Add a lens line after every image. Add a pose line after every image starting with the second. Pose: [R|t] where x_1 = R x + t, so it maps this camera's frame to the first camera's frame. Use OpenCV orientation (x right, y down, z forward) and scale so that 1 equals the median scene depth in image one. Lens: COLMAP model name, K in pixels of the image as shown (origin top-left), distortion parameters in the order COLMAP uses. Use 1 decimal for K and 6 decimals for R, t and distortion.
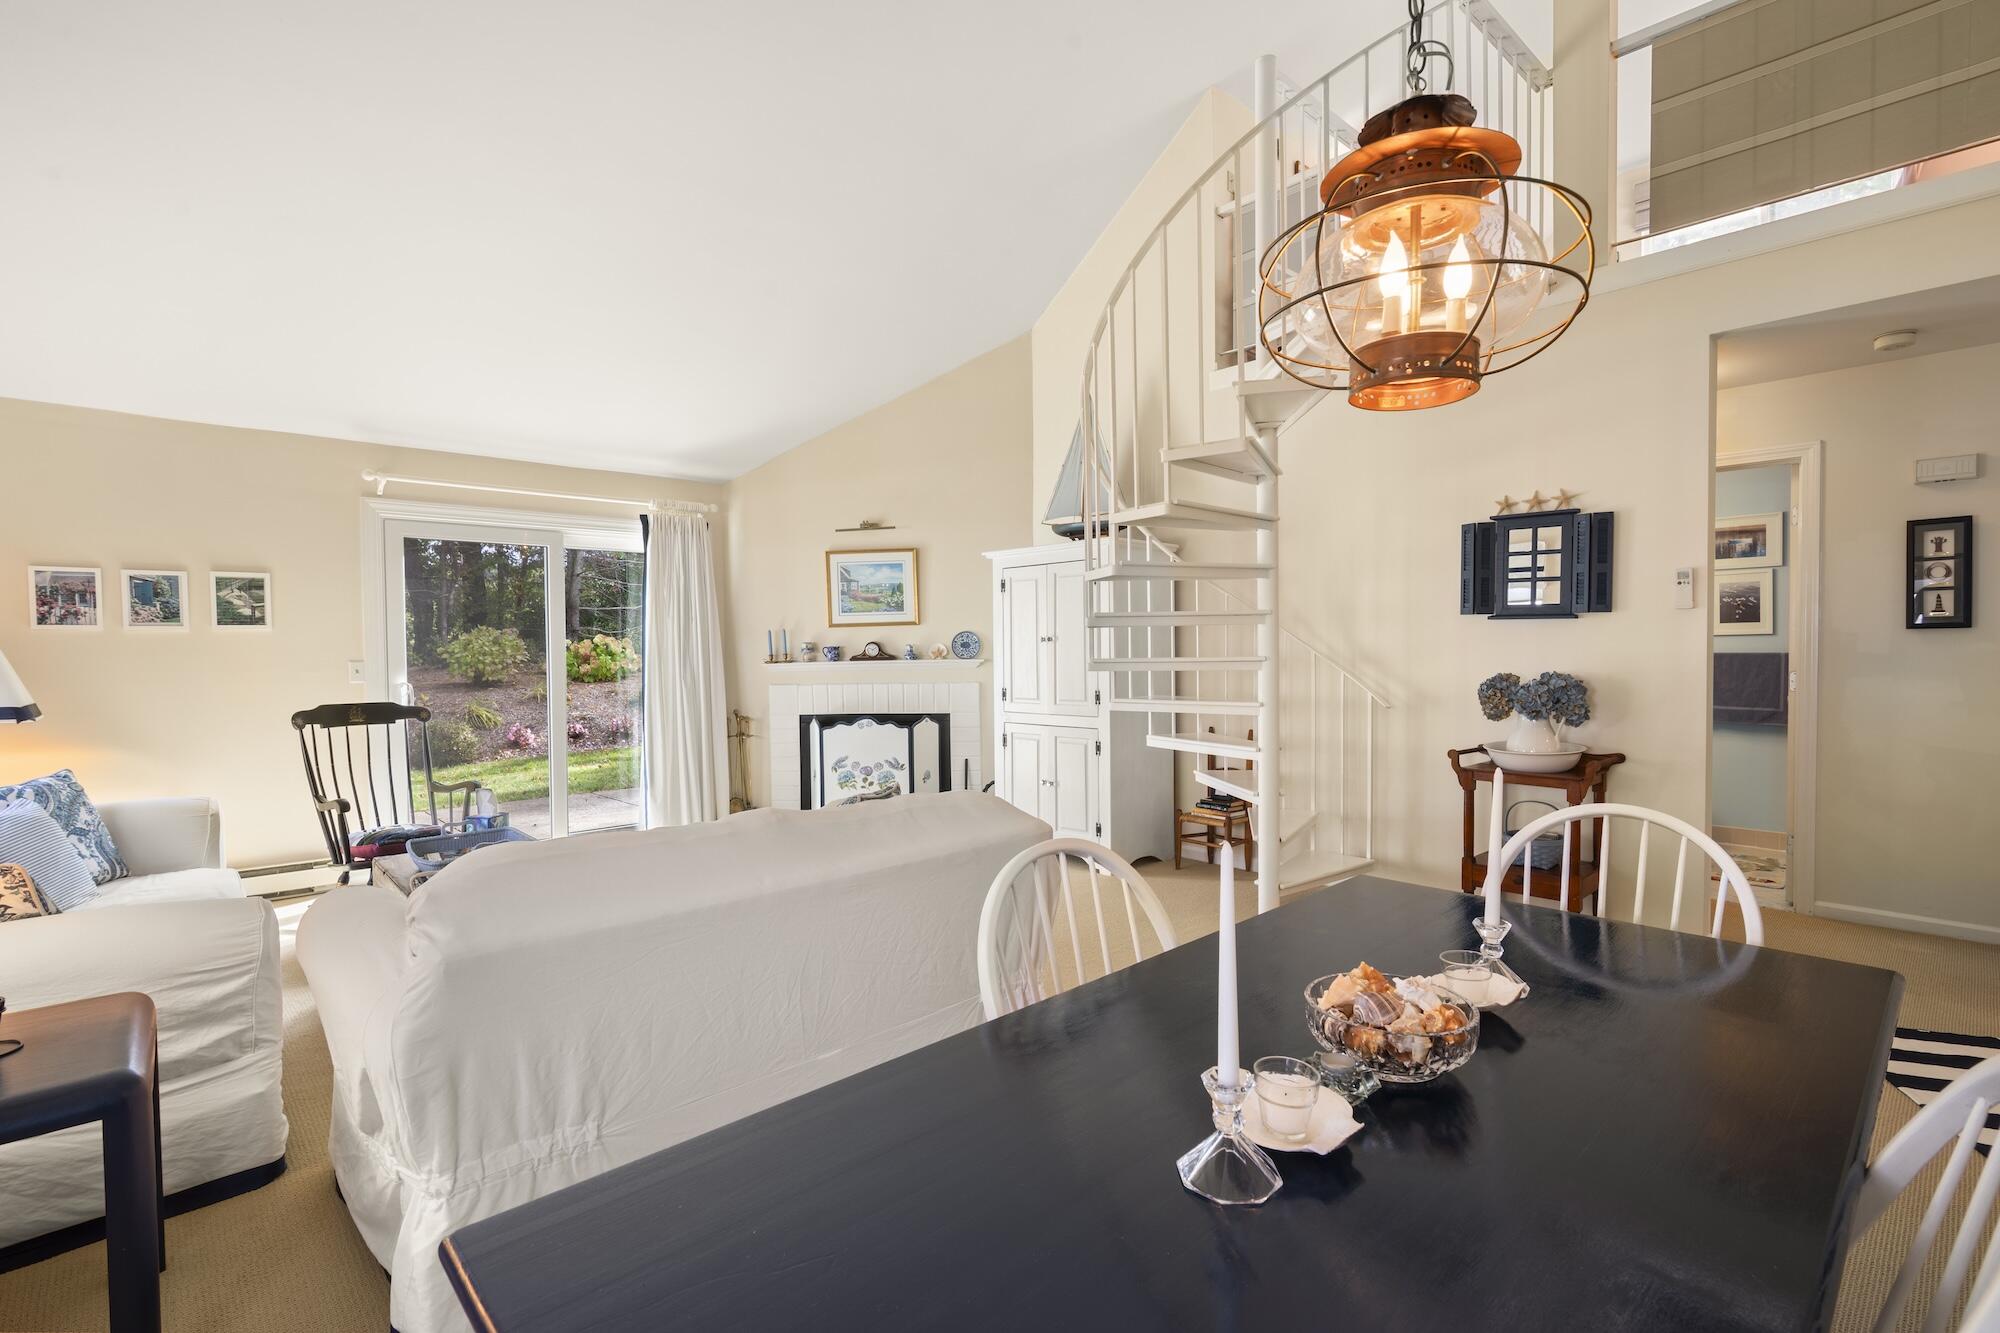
lens RADIAL K [[924.1, 0, 994.3], [0, 924.1, 661.7], [0, 0, 1]] dist [-0.003812, 0.000663]
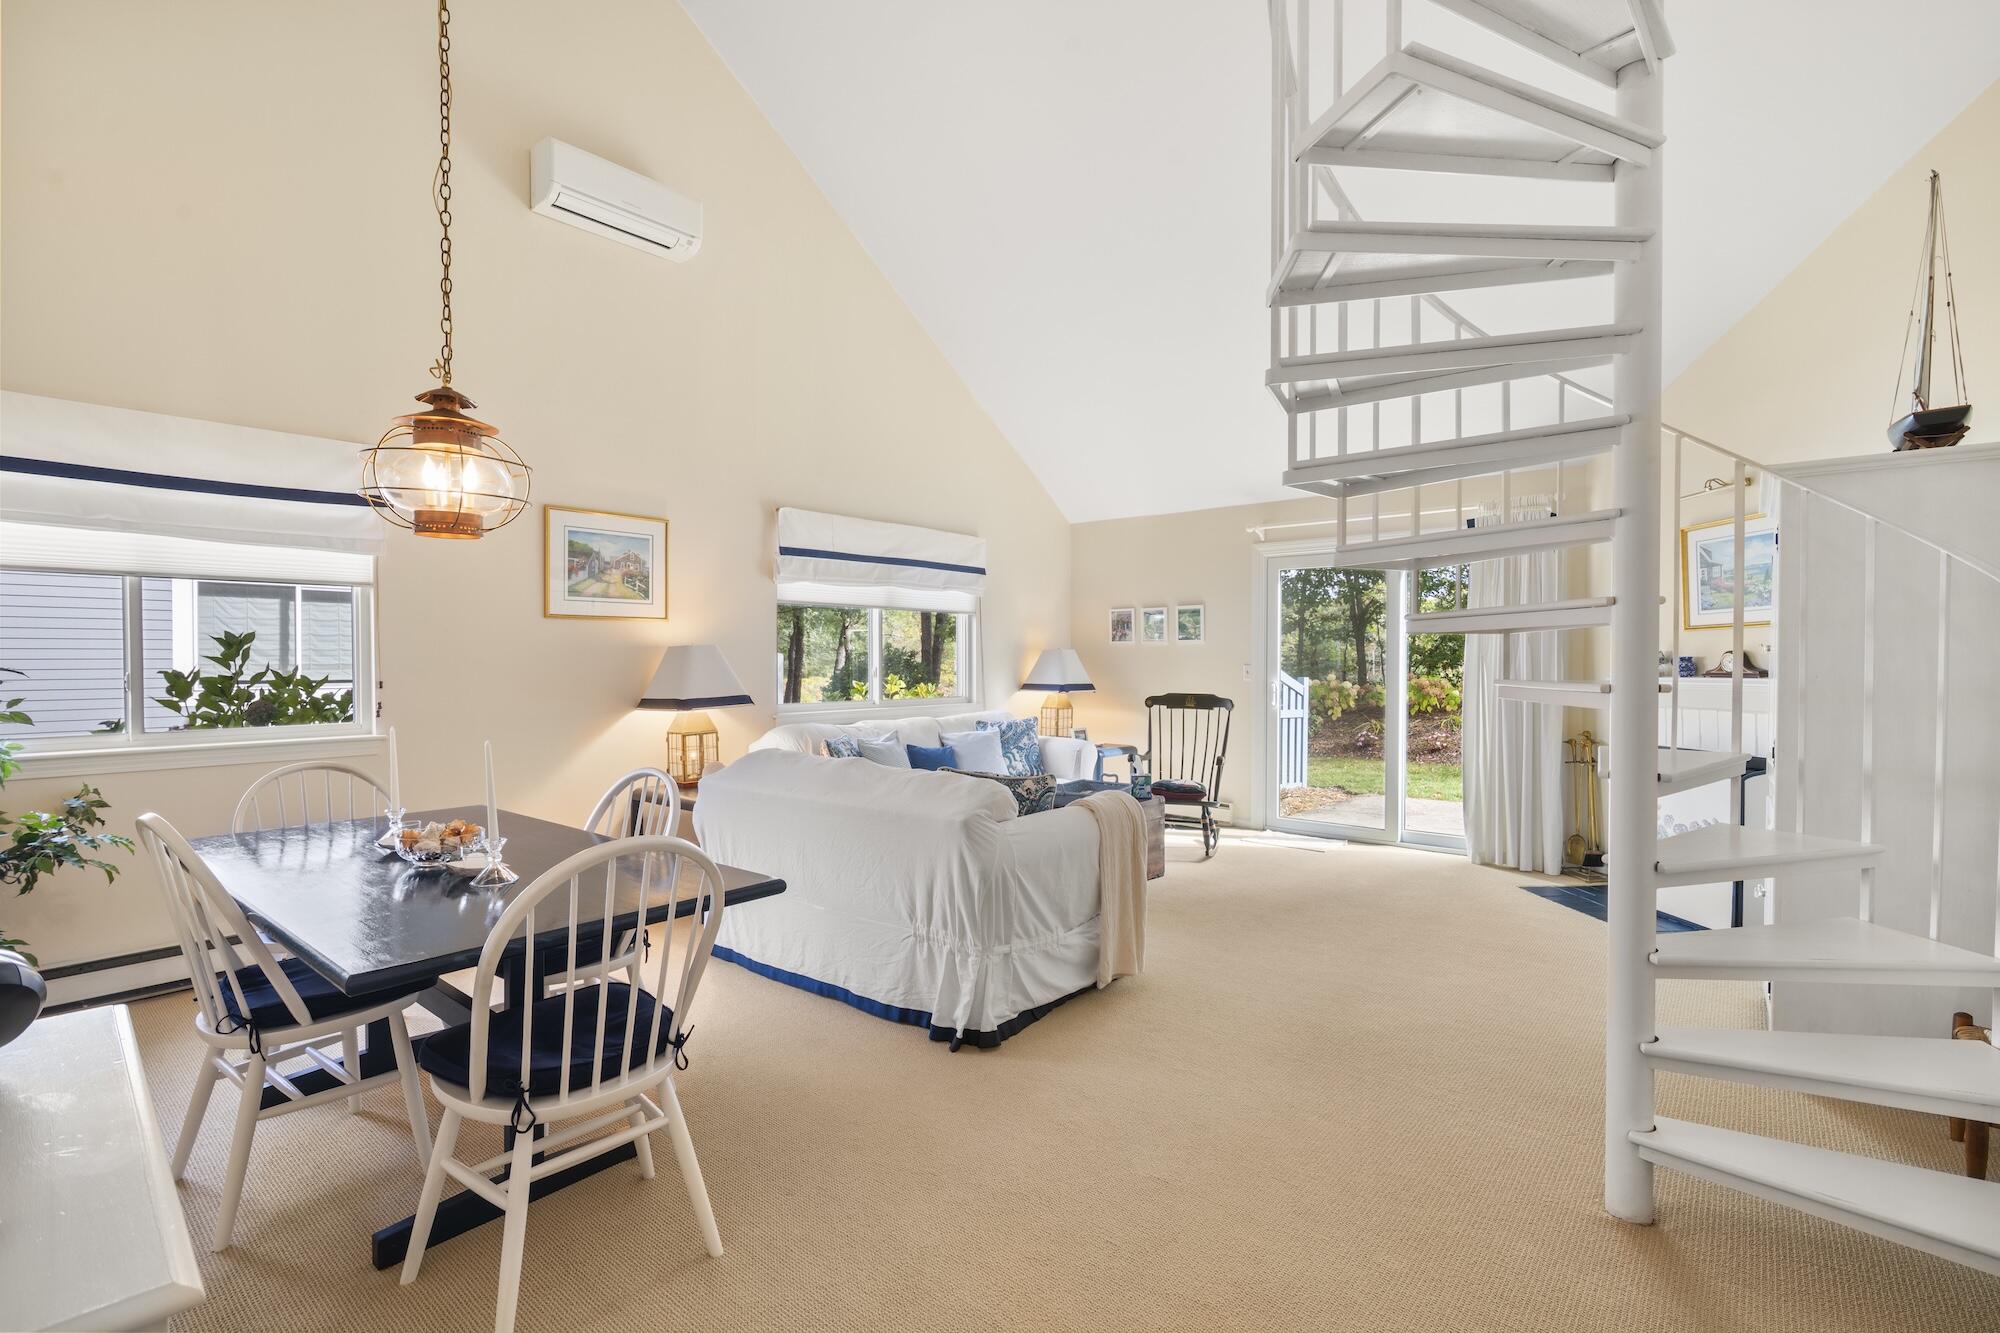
lens RADIAL K [[924.1, 0, 1004.4], [0, 924.1, 671.0], [0, 0, 1]] dist [-0.003812, 0.000663]
pose [[0.133578, 0.024028, -0.990747, 0.507672], [-0.017041, 0.999614, 0.021946, -0.012357], [0.990892, 0.013951, 0.133935, 0.375310]]
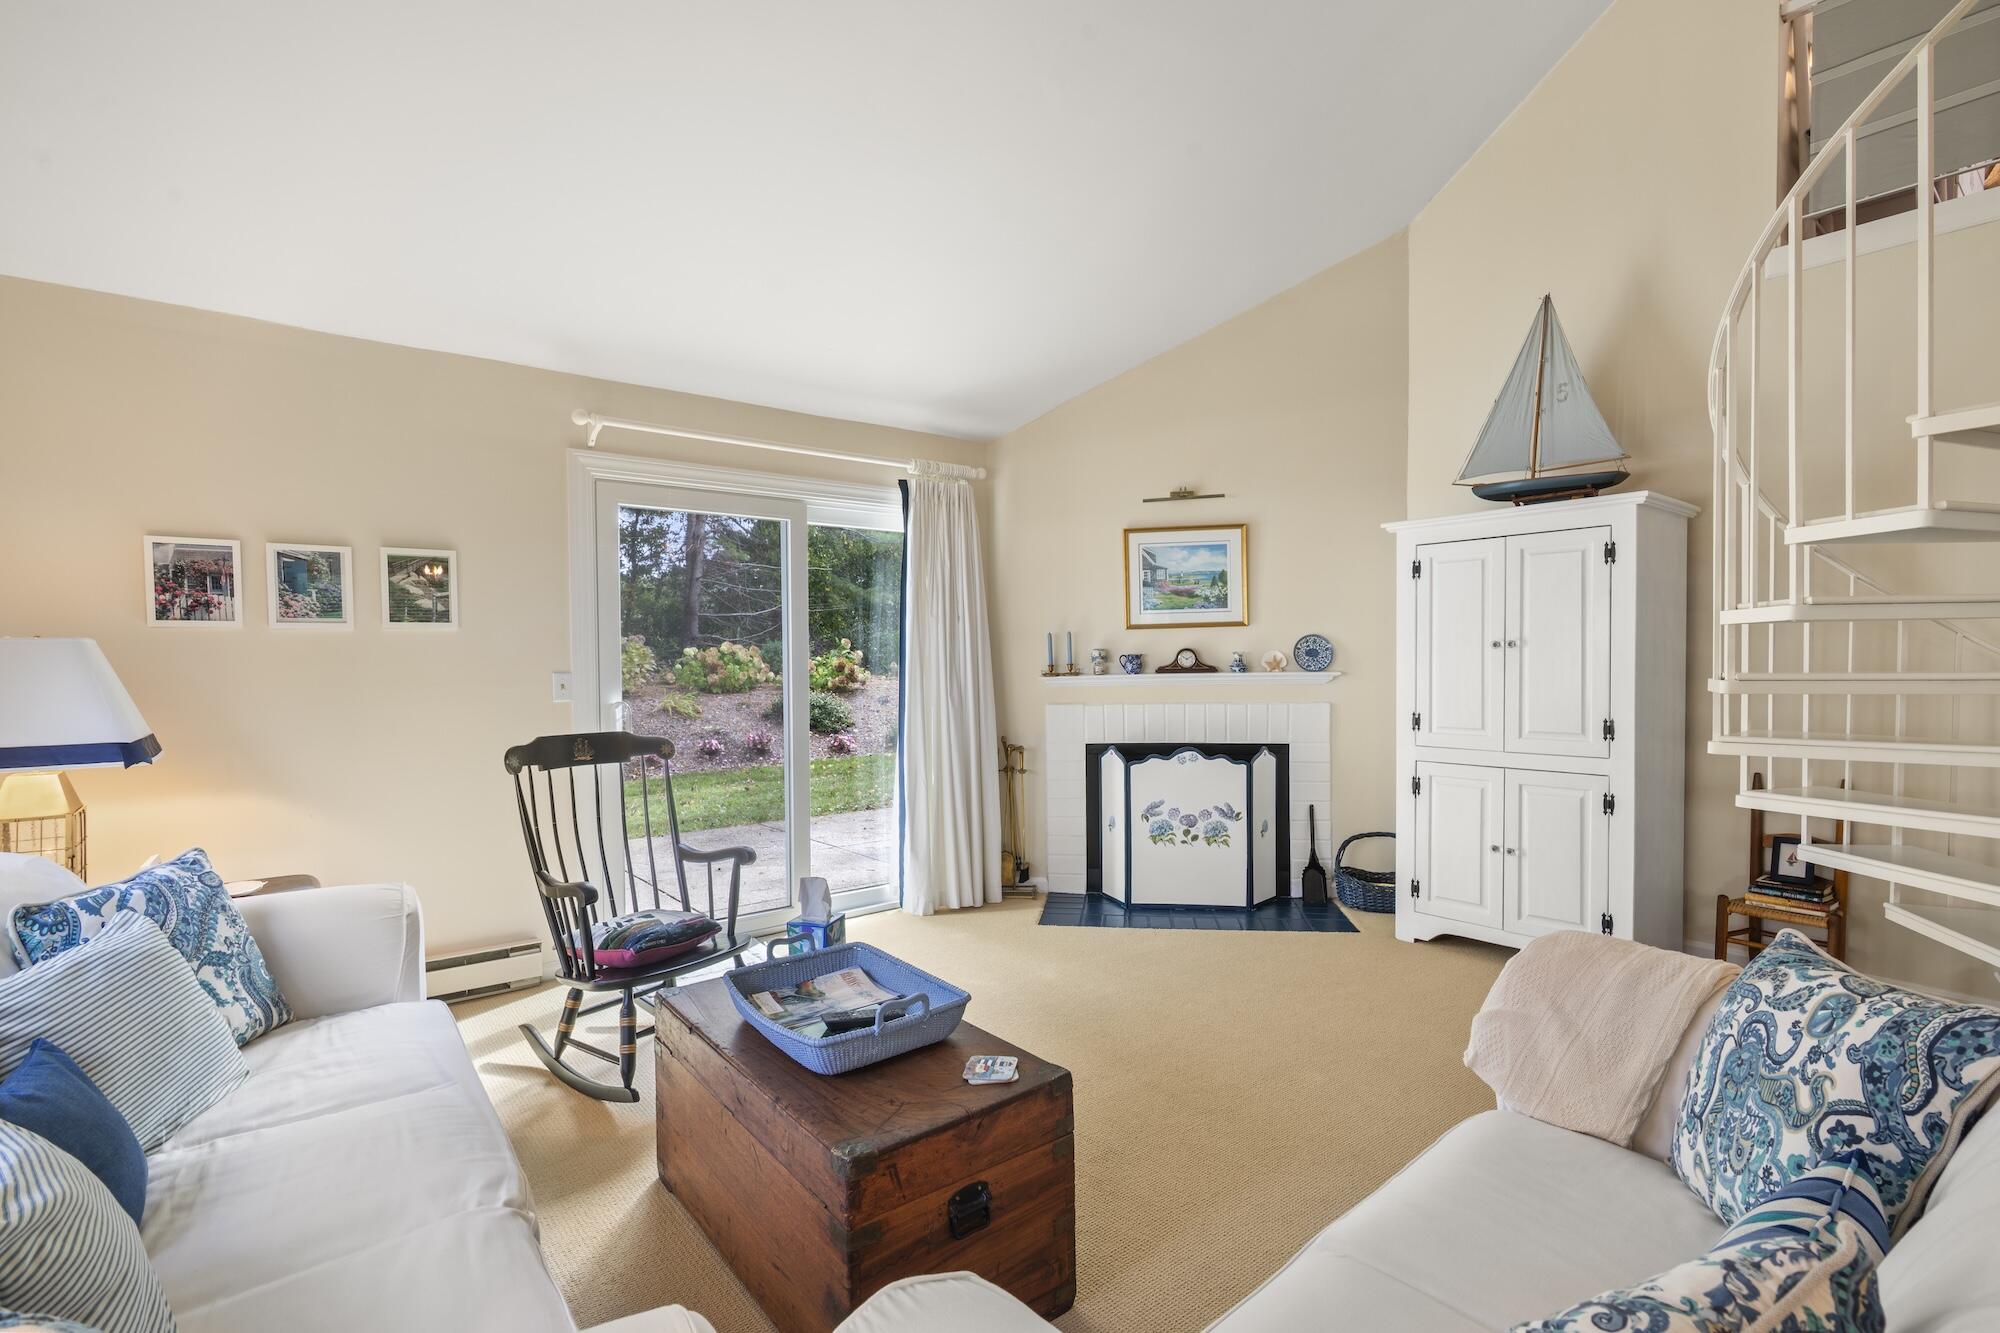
lens RADIAL K [[924.1, 0, 995.2], [0, 924.1, 688.0], [0, 0, 1]] dist [-0.003812, 0.000663]
pose [[0.996860, 0.005037, -0.079020, -0.237002], [-0.003612, 0.999828, 0.018168, -0.002384], [0.079098, -0.017826, 0.996707, 0.239357]]
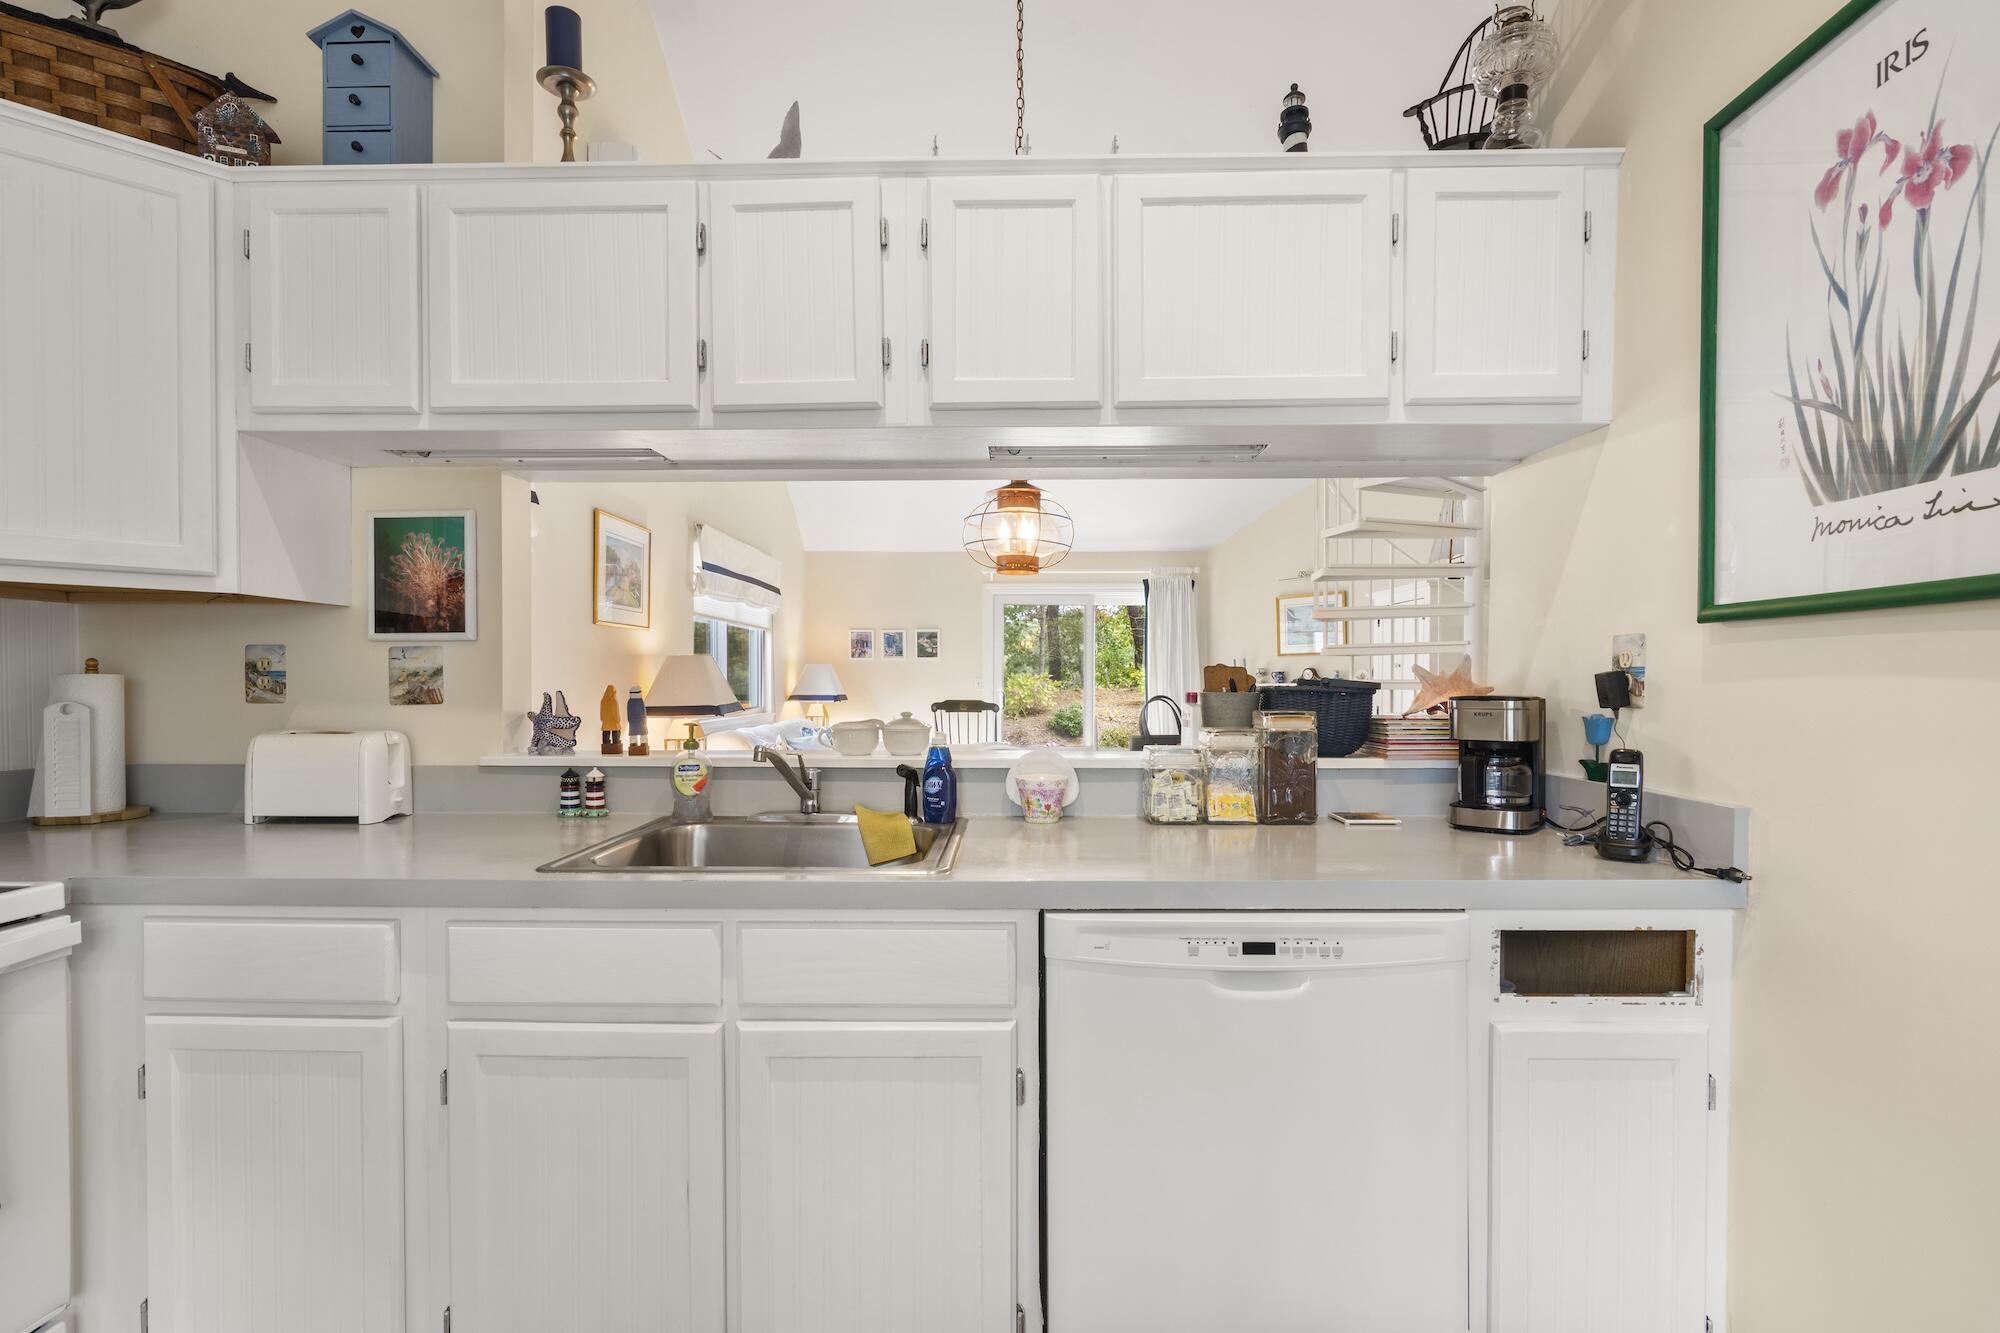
lens RADIAL K [[924.1, 0, 983.3], [0, 924.1, 702.1], [0, 0, 1]] dist [-0.003812, 0.000663]
pose [[0.706625, 0.029359, -0.706978, 0.453160], [-0.021028, 0.999569, 0.020492, 0.007892], [0.707275, 0.000386, 0.706938, -0.188377]]
